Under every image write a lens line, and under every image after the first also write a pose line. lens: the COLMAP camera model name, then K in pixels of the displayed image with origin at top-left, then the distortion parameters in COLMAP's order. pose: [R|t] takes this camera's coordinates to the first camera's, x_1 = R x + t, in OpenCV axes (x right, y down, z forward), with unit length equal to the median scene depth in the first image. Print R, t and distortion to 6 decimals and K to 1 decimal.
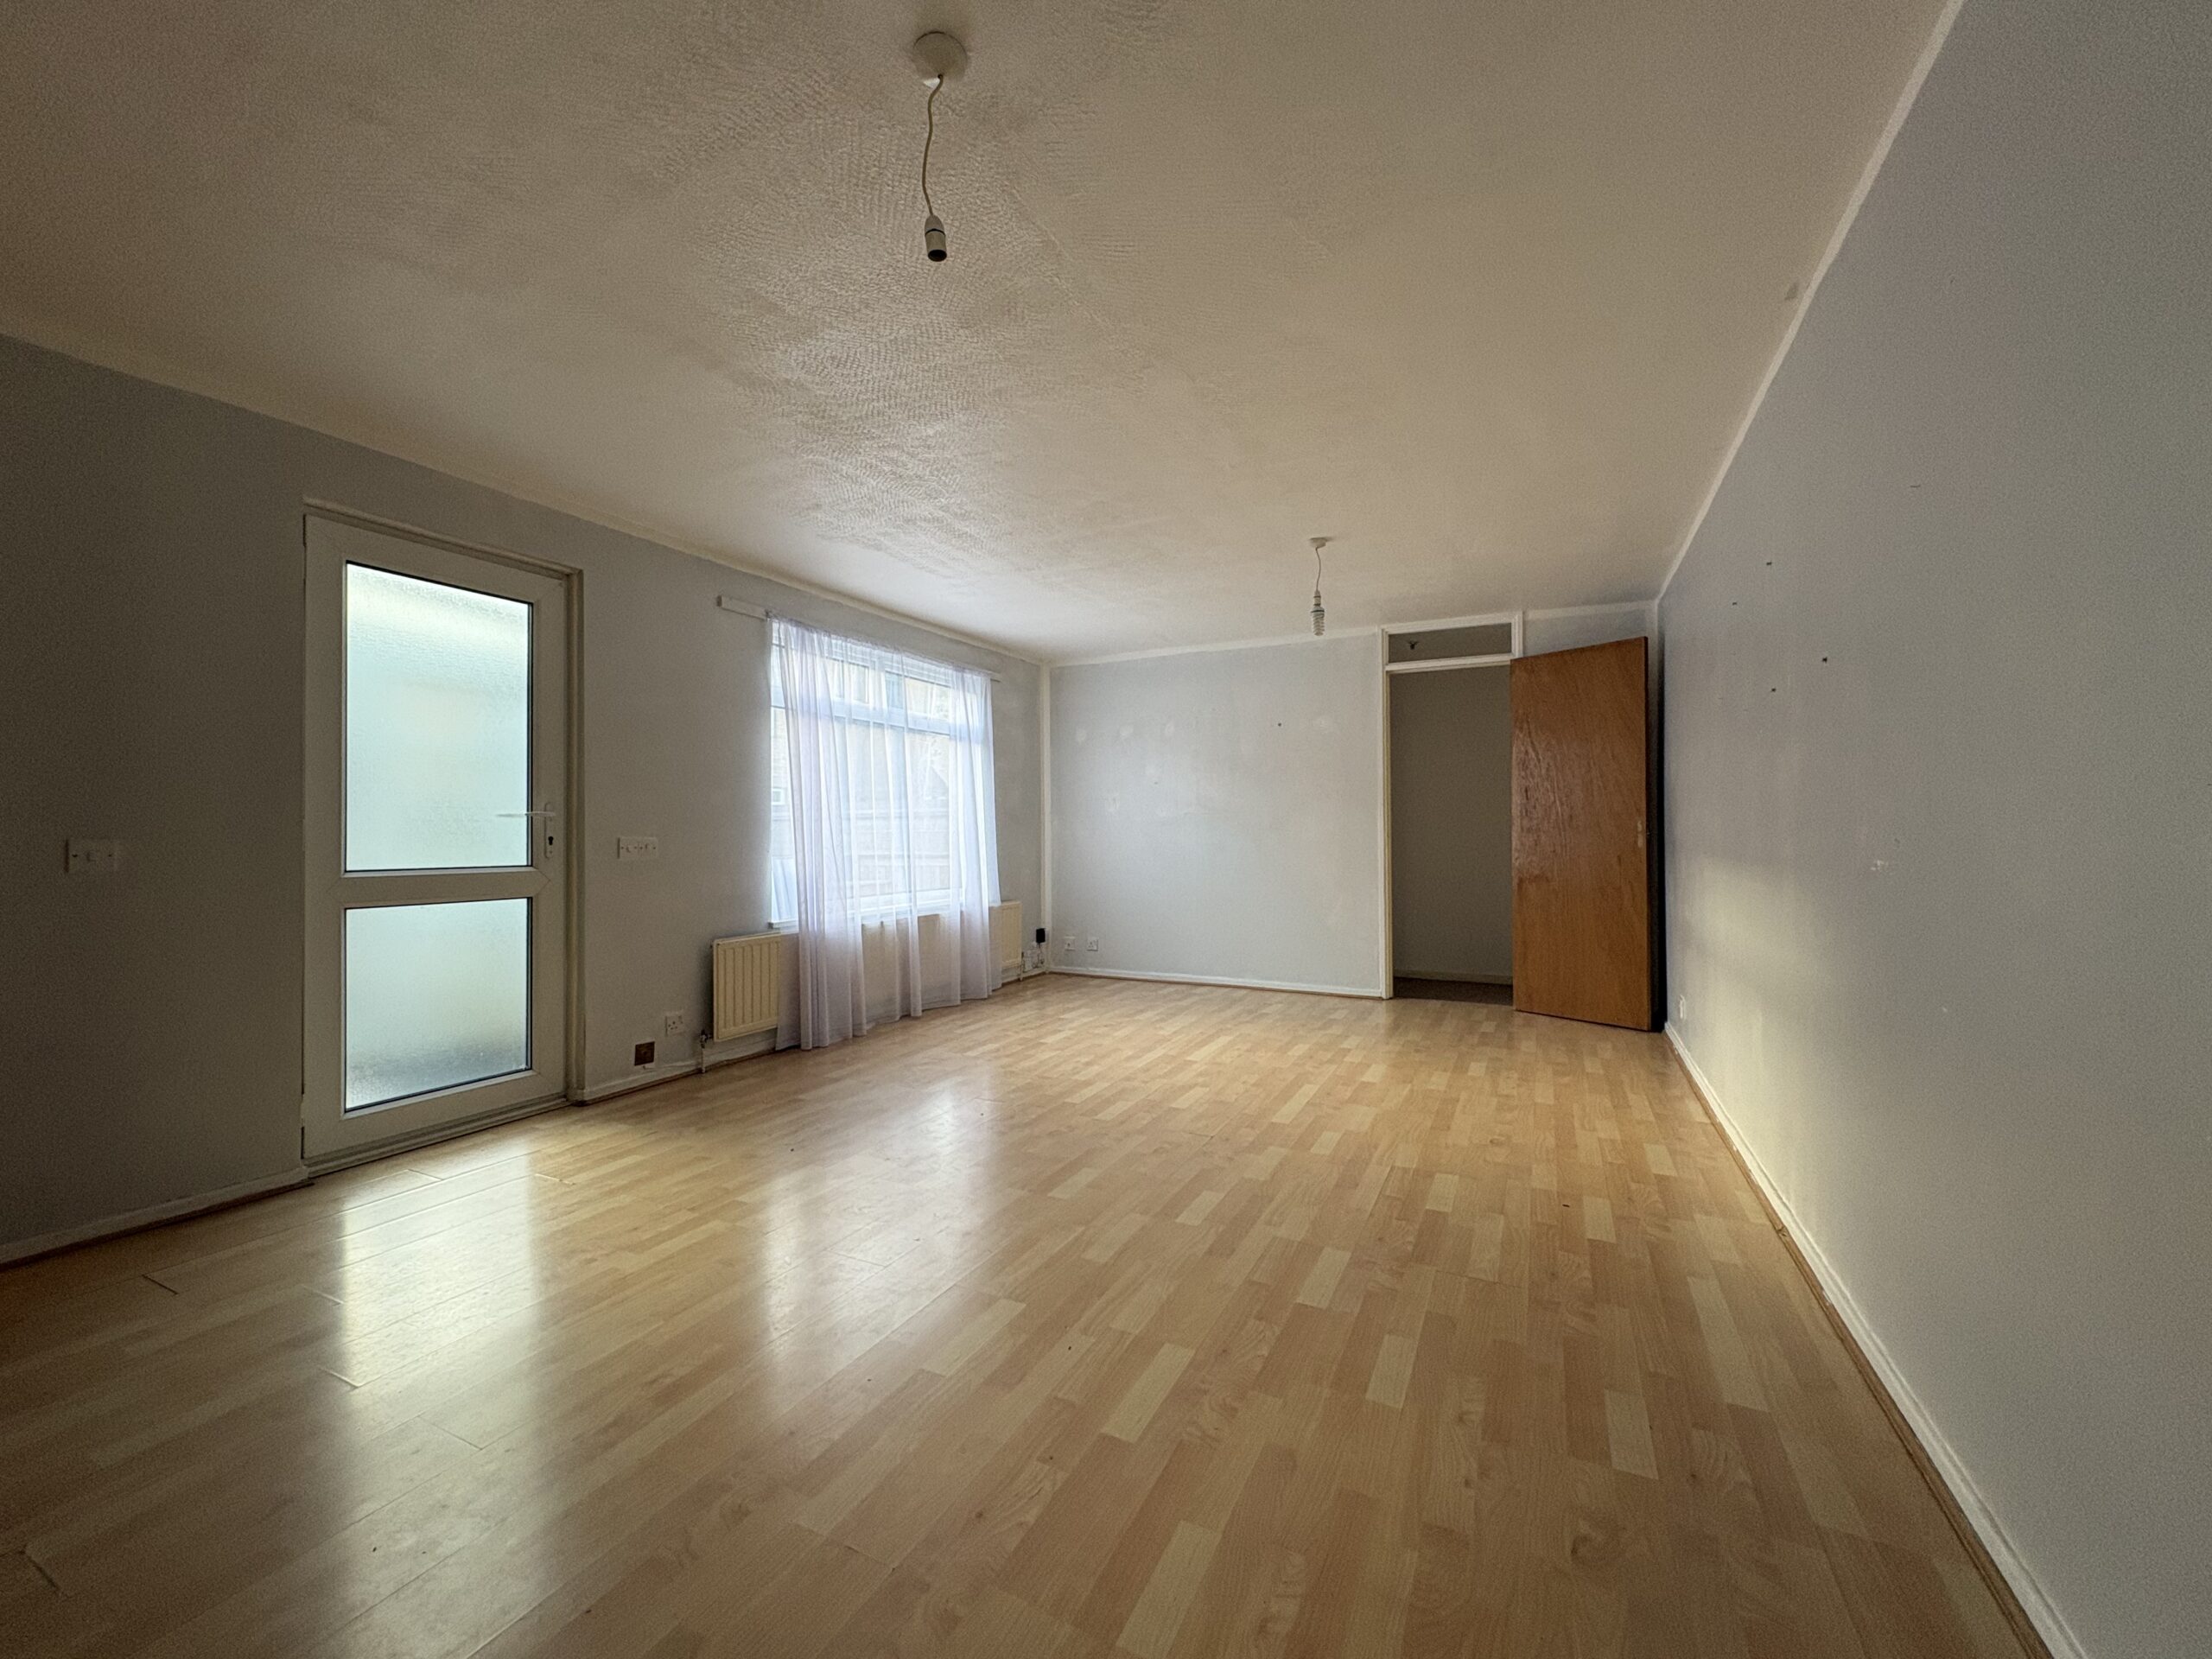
lens RADIAL K [[876.2, 0, 1106.0], [0, 876.2, 829.5], [0, 0, 1]] dist [-0.001504, -0.000023]
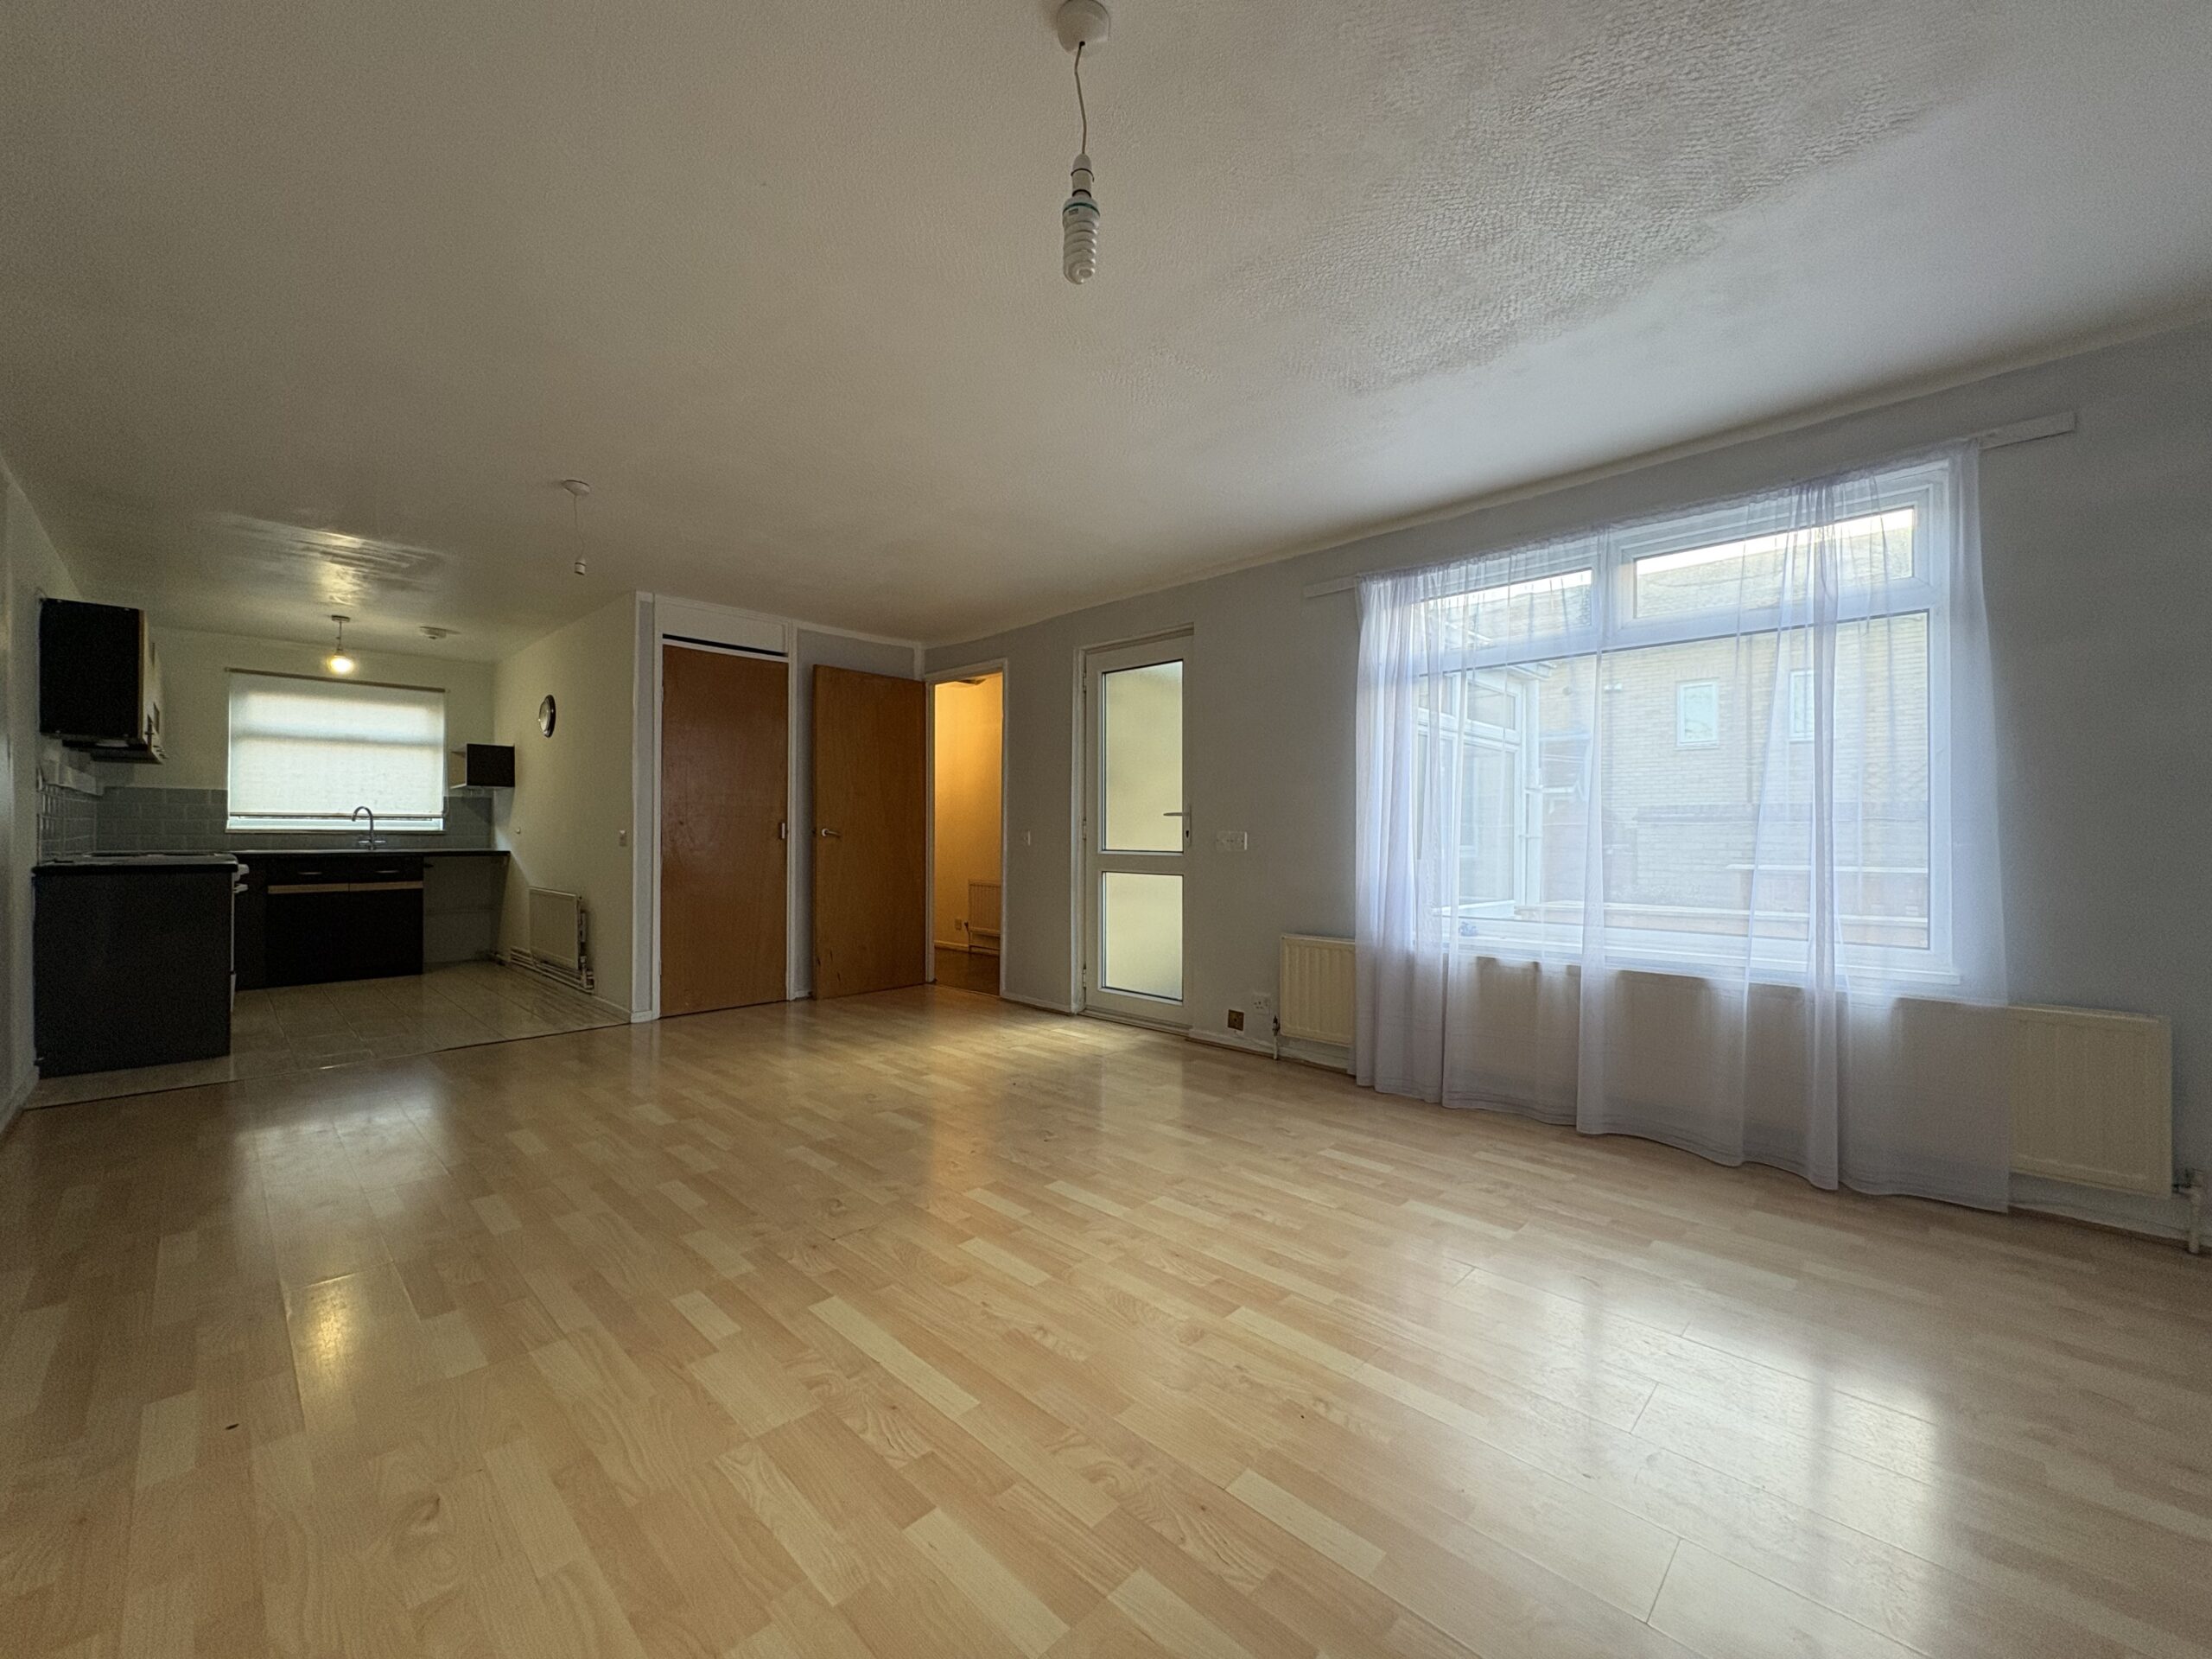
lens RADIAL K [[876.2, 0, 1106.0], [0, 876.2, 829.5], [0, 0, 1]] dist [-0.001504, -0.000023]
pose [[-0.303976, -0.001195, -0.952679, 0.641004], [0.007312, 0.999967, -0.003587, 0.009081], [0.952652, -0.008056, -0.303957, 1.228722]]
